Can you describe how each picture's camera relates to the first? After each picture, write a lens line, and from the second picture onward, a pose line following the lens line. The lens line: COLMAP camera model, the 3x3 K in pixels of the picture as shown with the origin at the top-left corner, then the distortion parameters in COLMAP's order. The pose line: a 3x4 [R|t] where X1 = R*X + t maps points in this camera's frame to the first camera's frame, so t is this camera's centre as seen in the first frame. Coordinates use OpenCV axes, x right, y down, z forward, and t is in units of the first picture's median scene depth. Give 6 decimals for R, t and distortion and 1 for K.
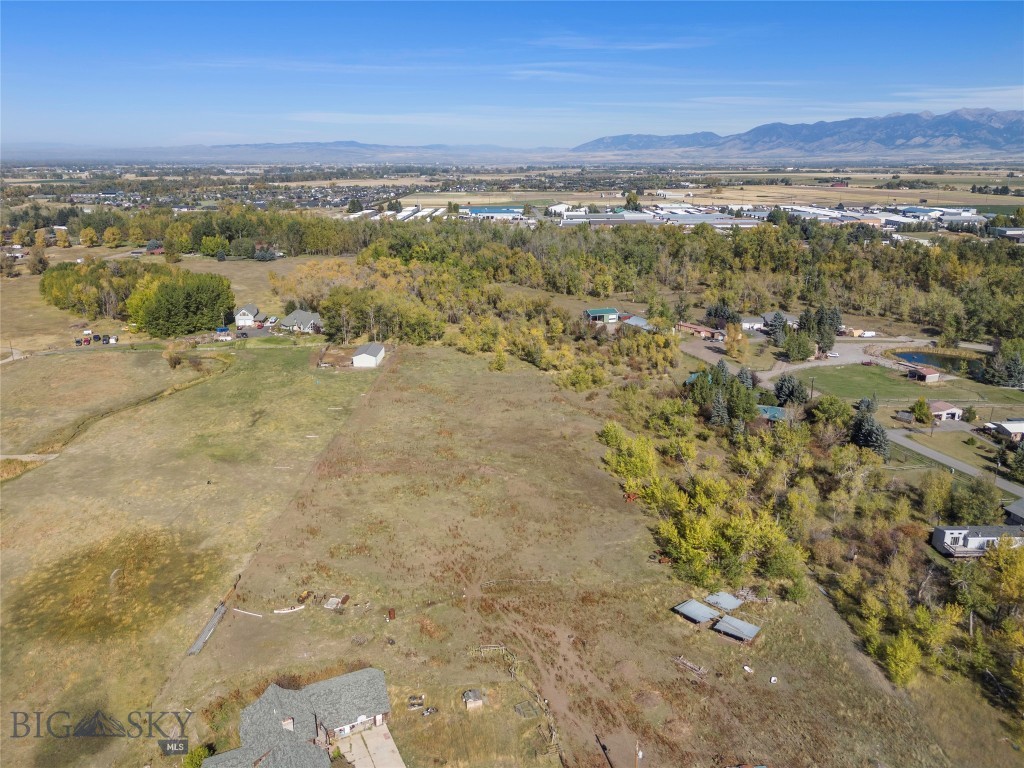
lens RADIAL K [[717.5, 0, 510.7], [0, 717.5, 384.0], [0, 0, 1]] dist [0.010532, -0.012665]
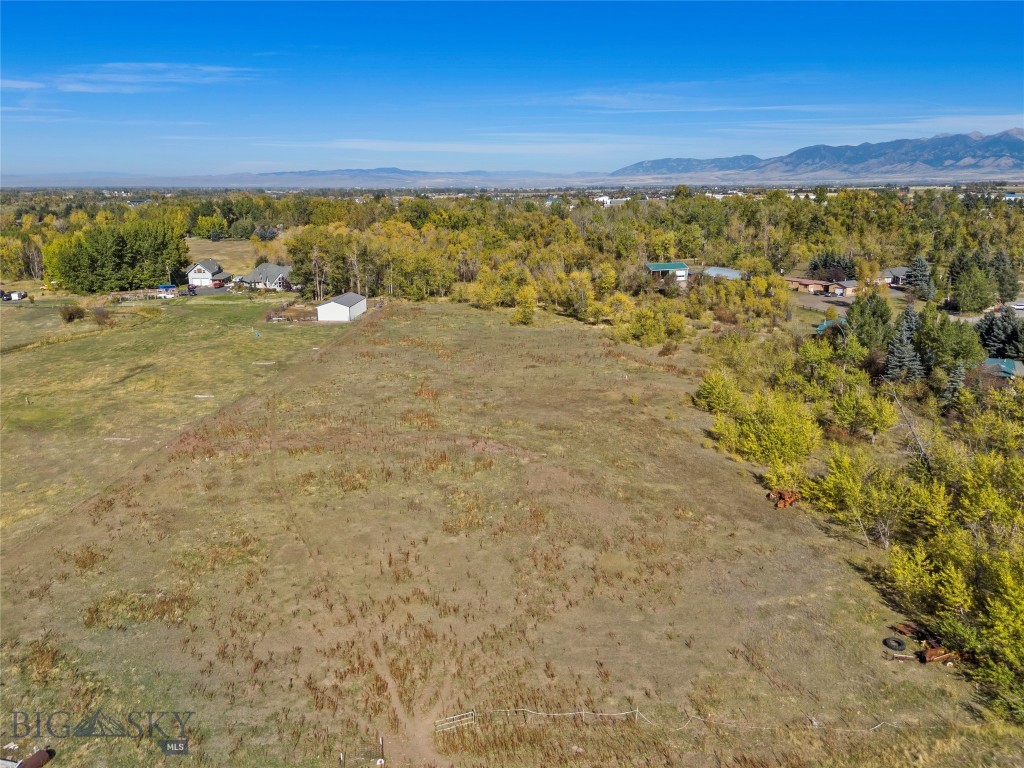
lens RADIAL K [[717.5, 0, 513.3], [0, 717.5, 383.1], [0, 0, 1]] dist [0.010532, -0.012665]
pose [[0.998780, 0.005926, -0.049026, 0.006834], [-0.007647, 0.999358, -0.034990, 0.062934], [0.048787, 0.035322, 0.998184, 0.324363]]
